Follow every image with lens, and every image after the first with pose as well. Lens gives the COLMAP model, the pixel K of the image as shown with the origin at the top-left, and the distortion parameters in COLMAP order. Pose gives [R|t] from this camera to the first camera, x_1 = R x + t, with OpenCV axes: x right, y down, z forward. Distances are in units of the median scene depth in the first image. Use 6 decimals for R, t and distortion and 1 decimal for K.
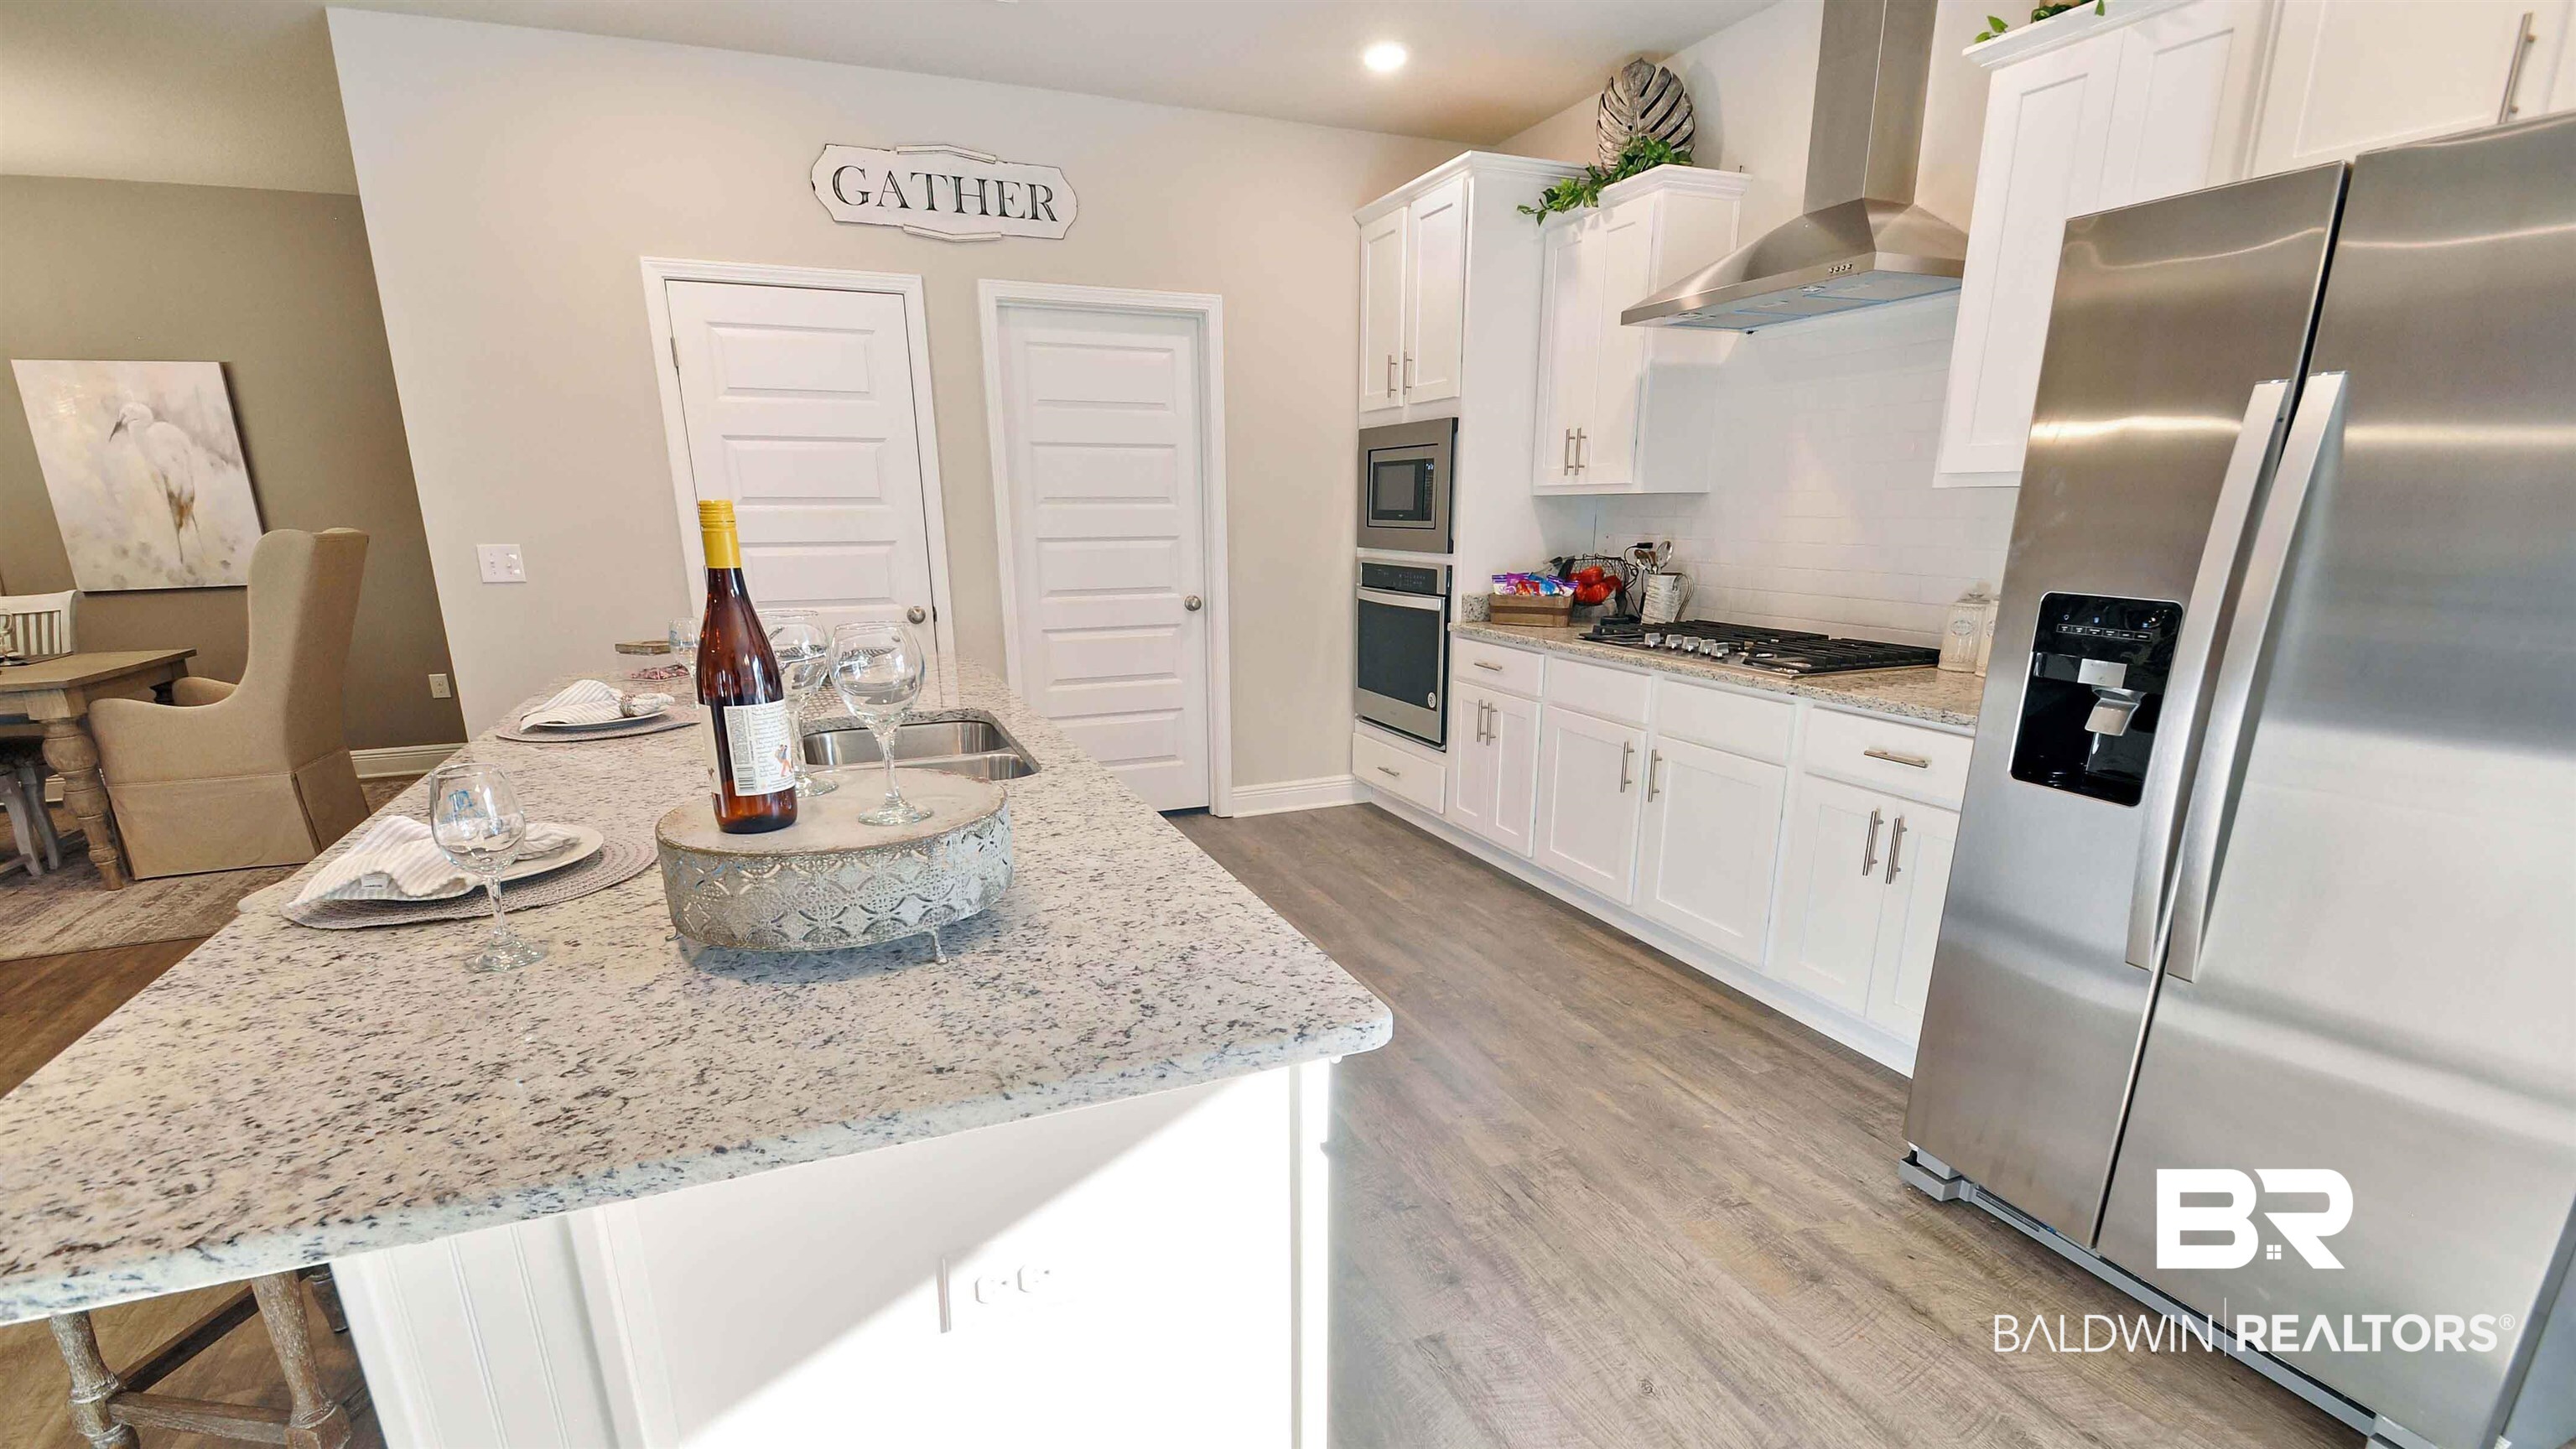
lens RADIAL K [[1140.0, 0, 1273.9], [0, 1140.0, 839.3], [0, 0, 1]] dist [0.017157, -0.017879]
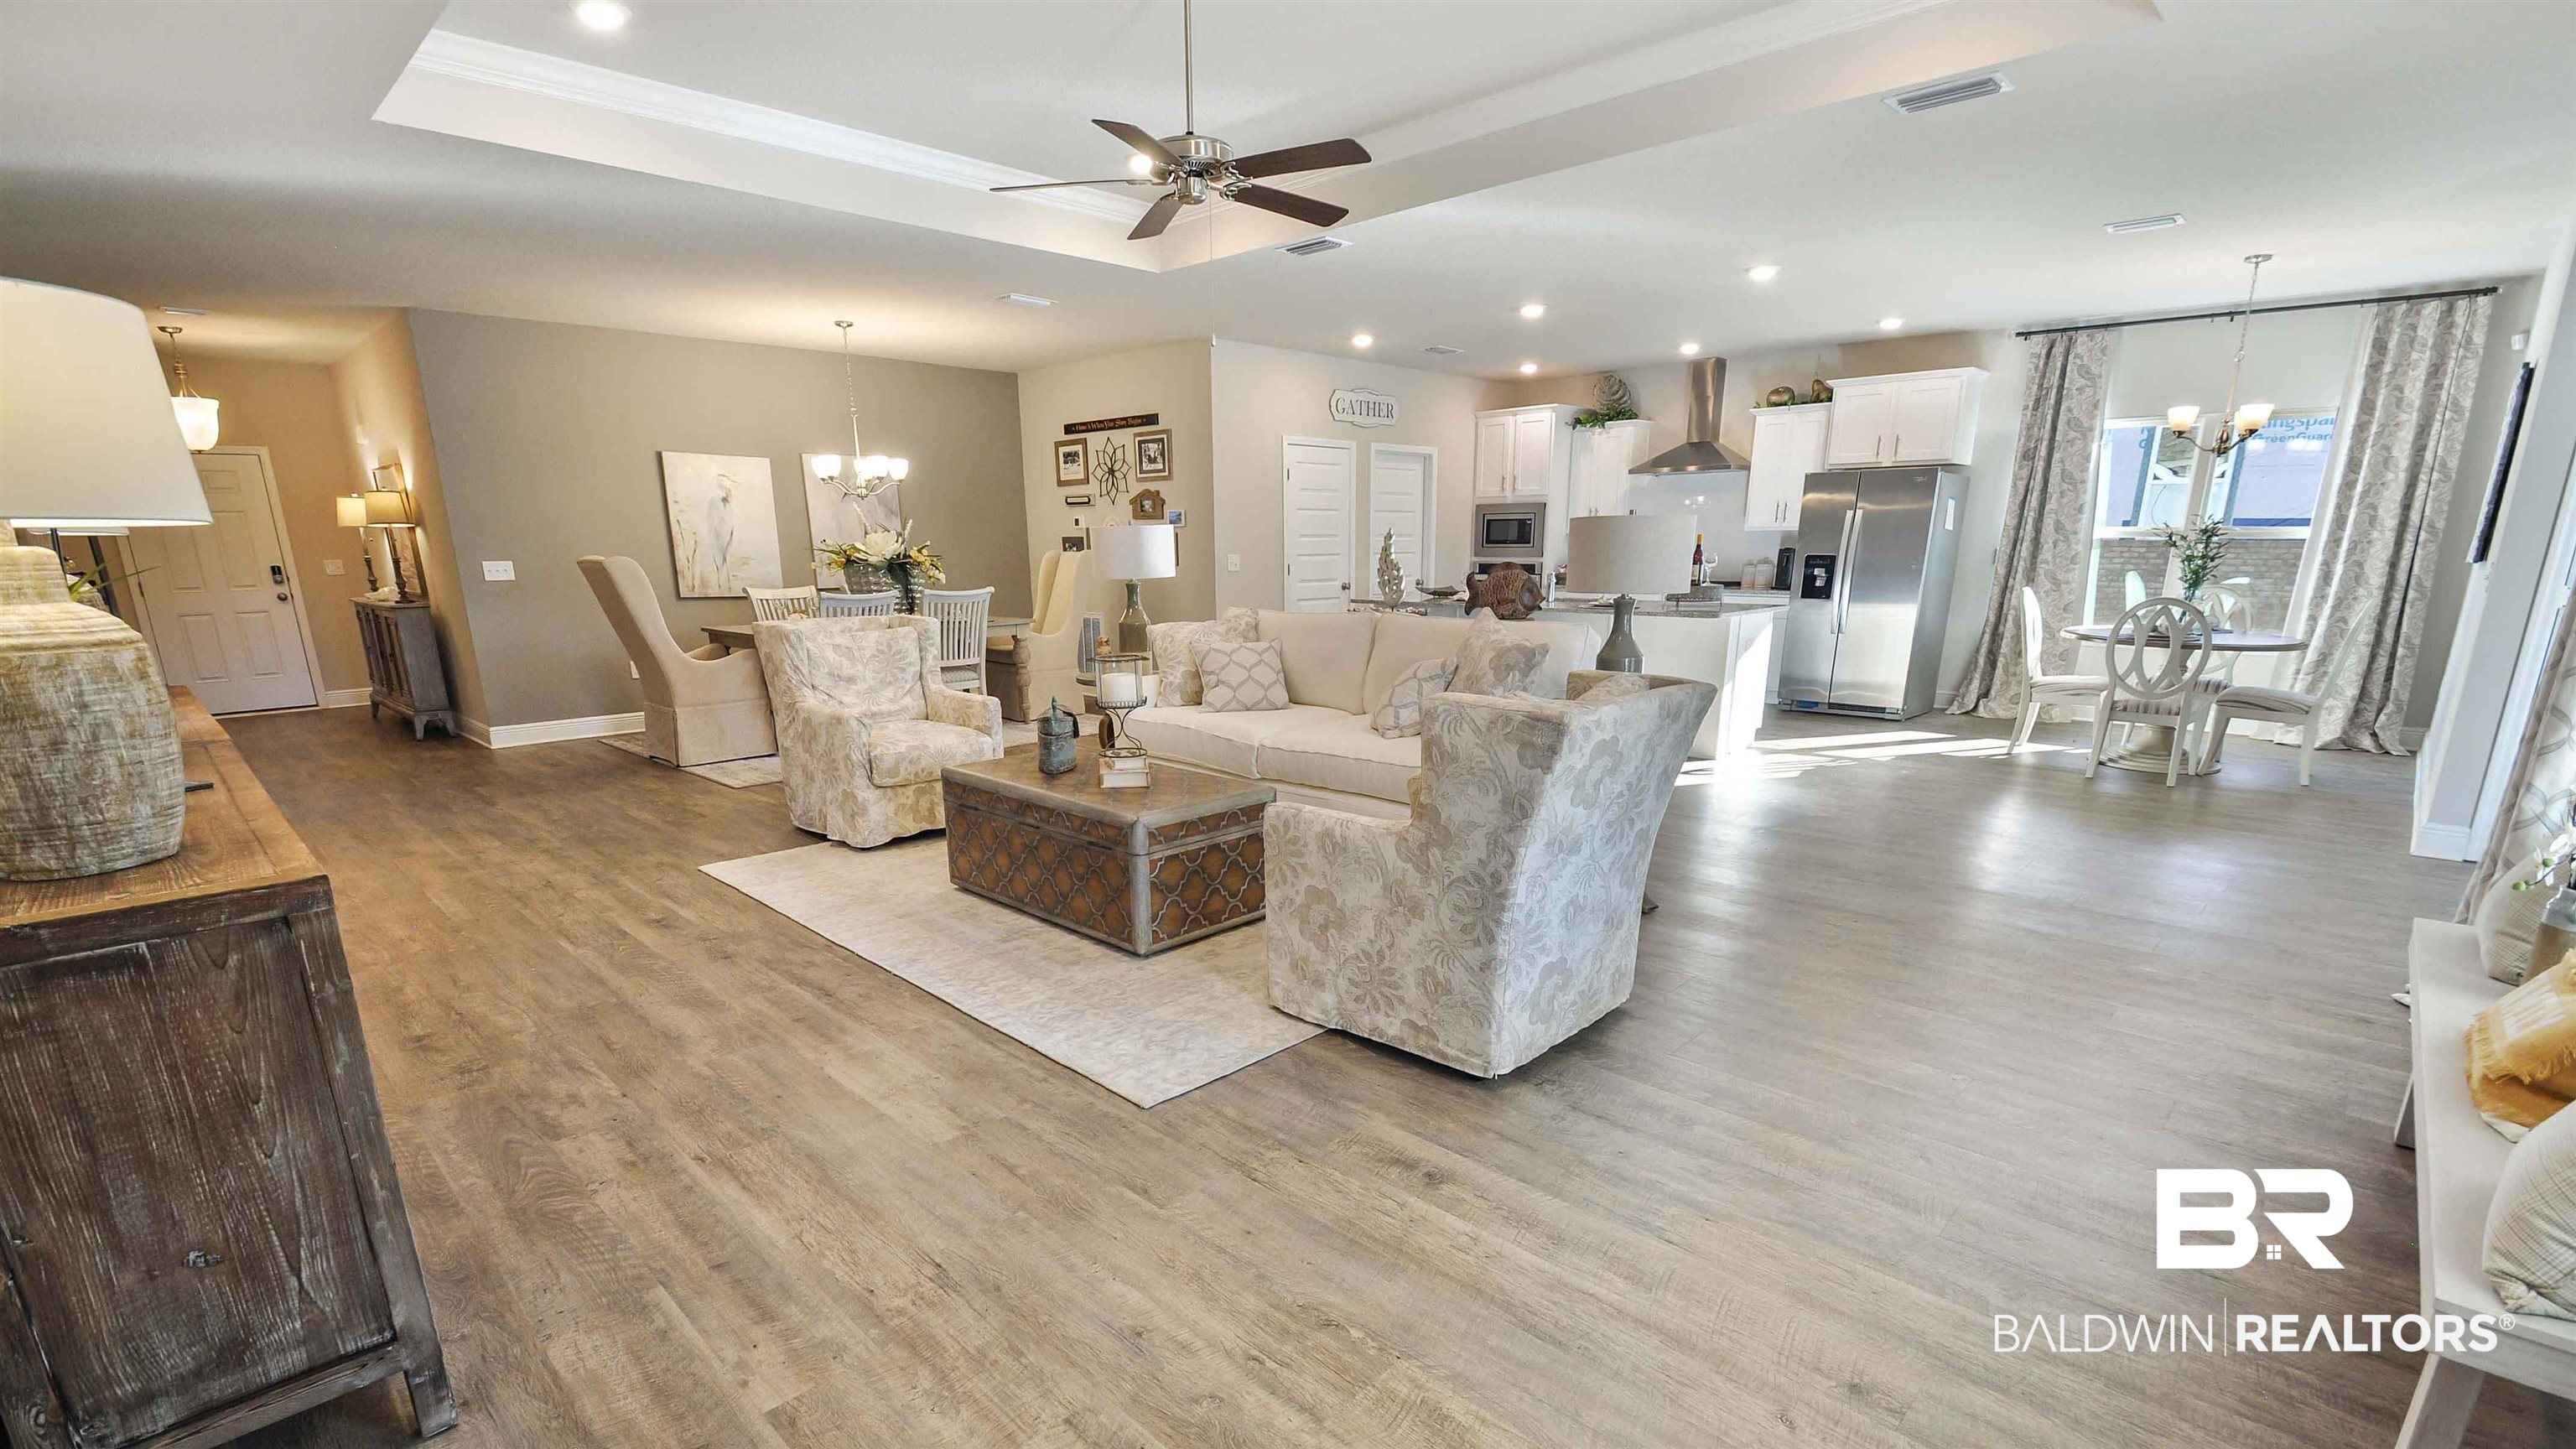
lens RADIAL K [[1144.5, 0, 1276.6], [0, 1144.5, 862.5], [0, 0, 1]] dist [0.015749, -0.013707]
pose [[0.922410, -0.106759, 0.371164, -1.426917], [0.111729, 0.993705, 0.008154, 0.335606], [-0.369699, 0.033949, 0.928531, -1.112692]]
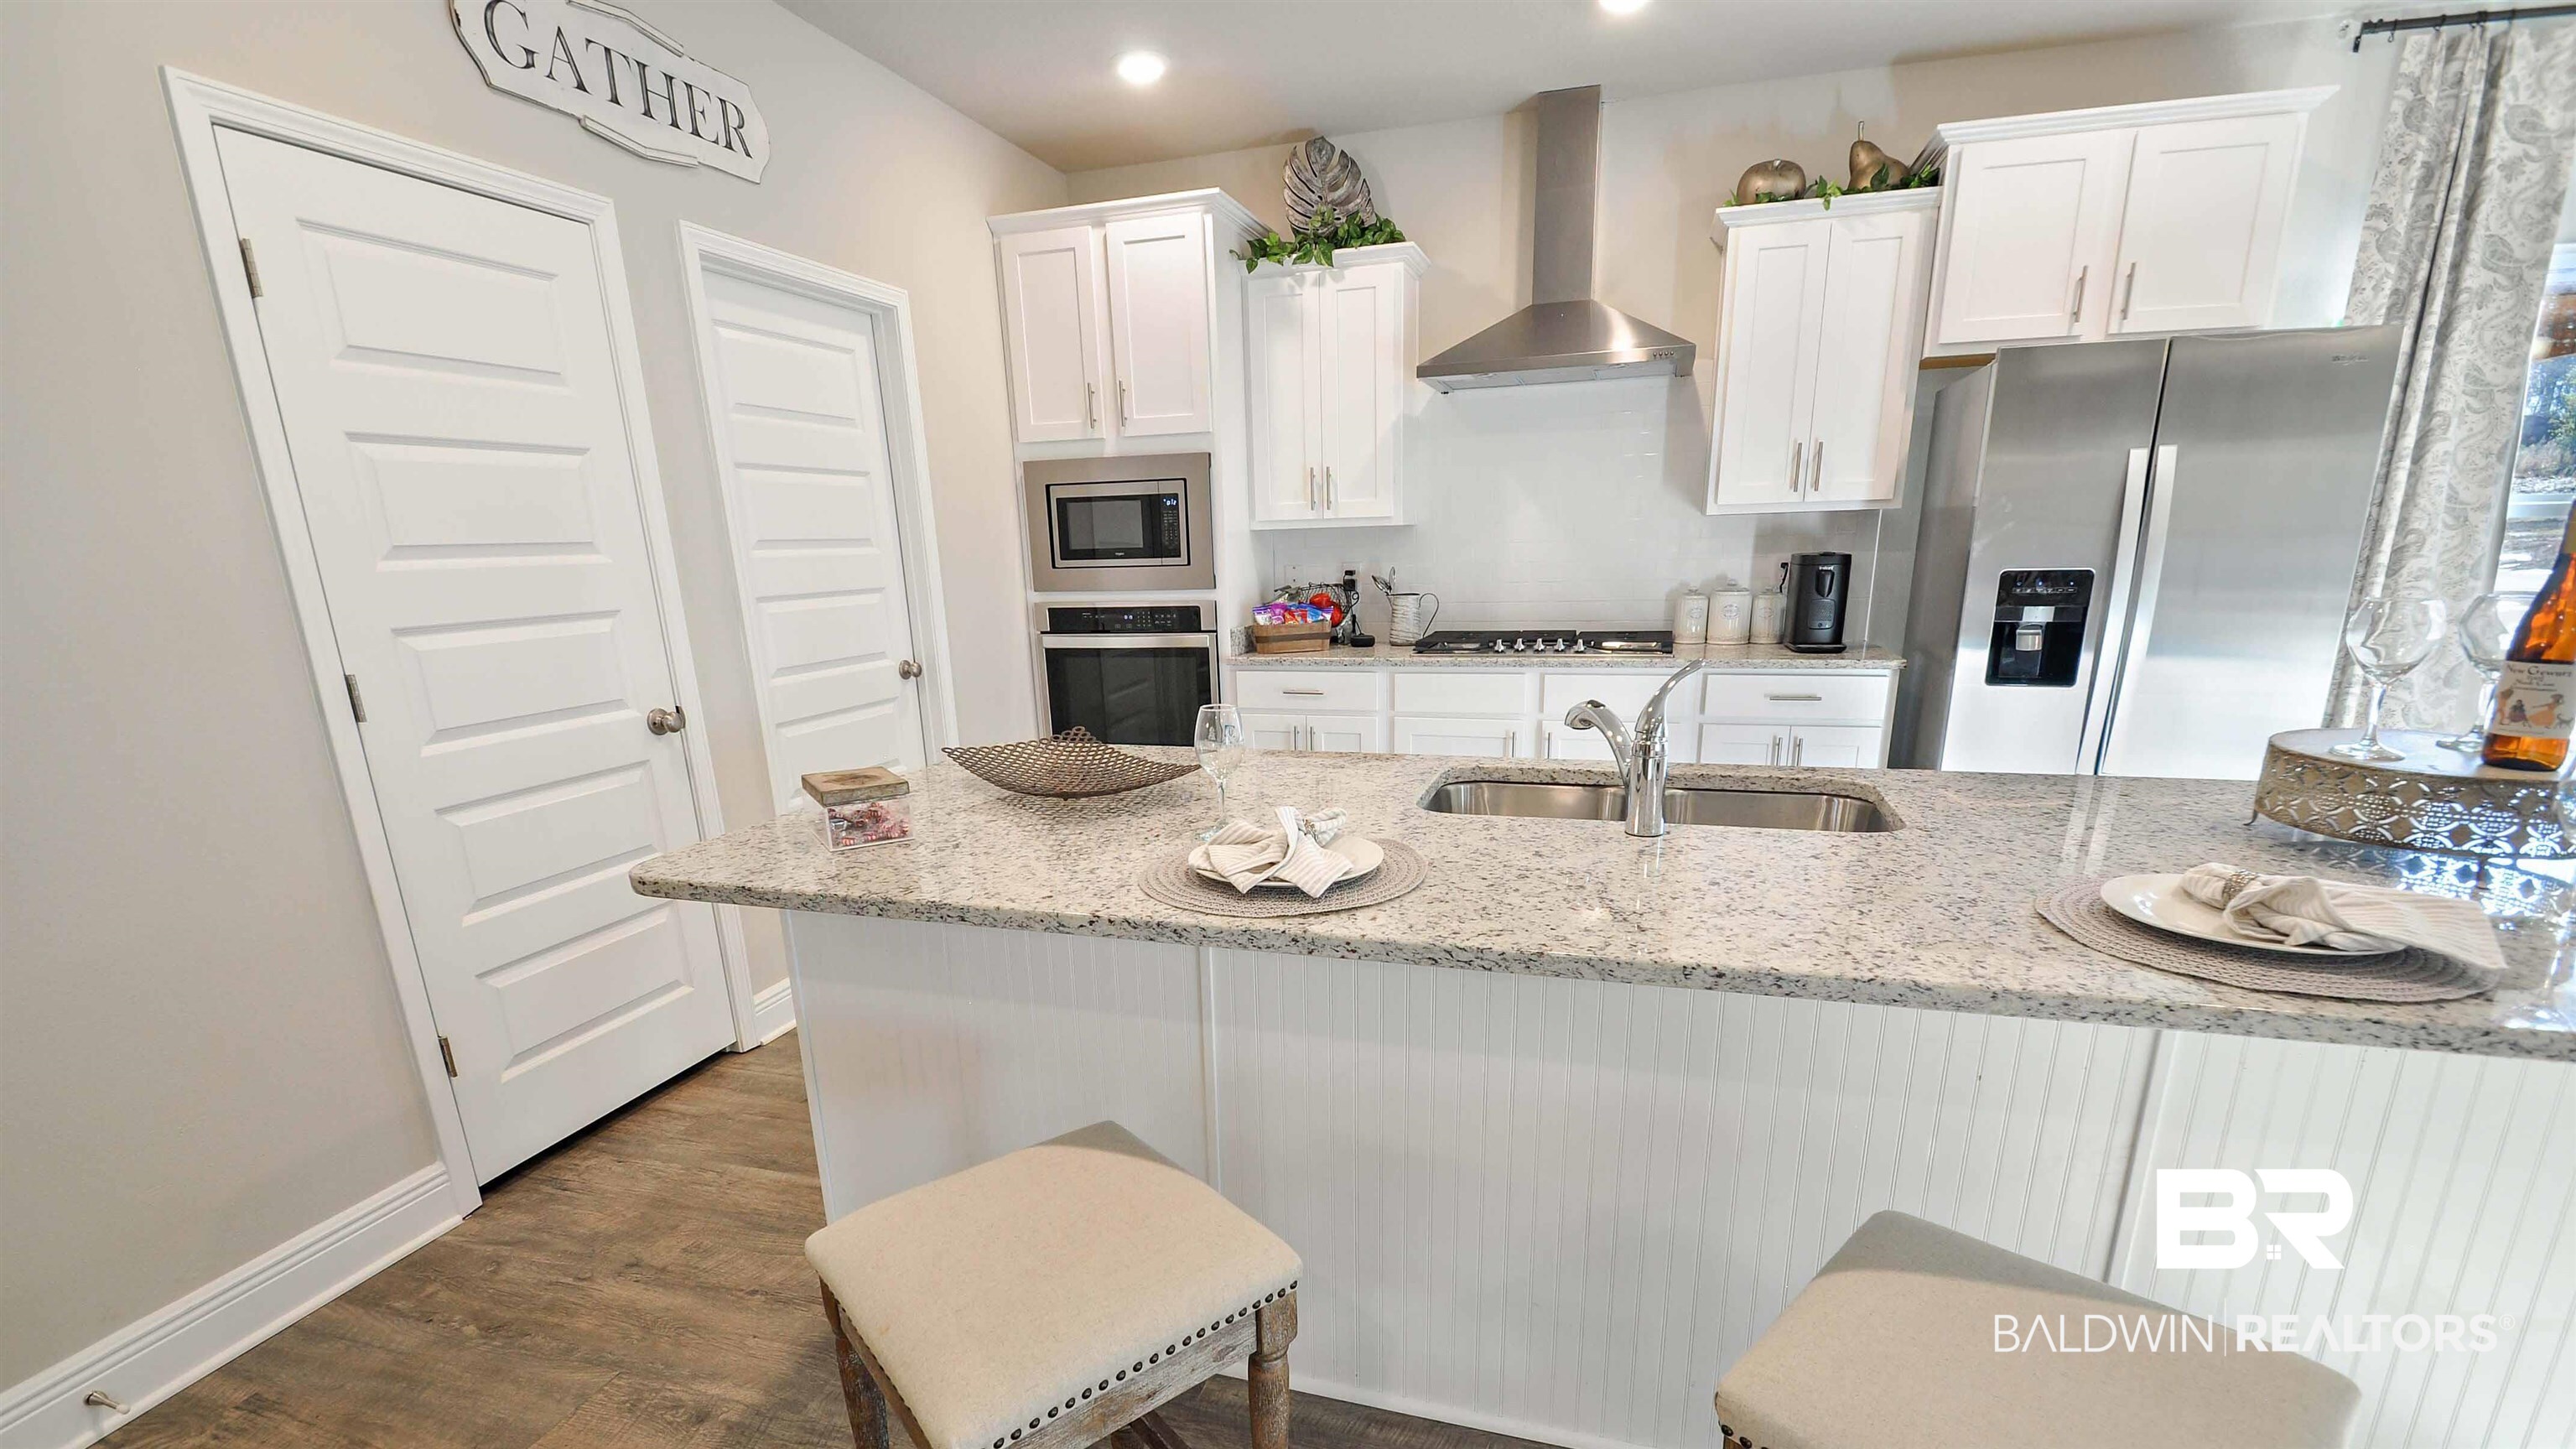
lens RADIAL K [[1132.3, 0, 1285.8], [0, 1132.3, 867.4], [0, 0, 1]] dist [0.023024, -0.023484]
pose [[0.637947, -0.228445, 0.735416, -0.619700], [0.240583, 0.966309, 0.091471, -0.094610], [-0.731535, 0.118575, 0.671414, 0.331588]]
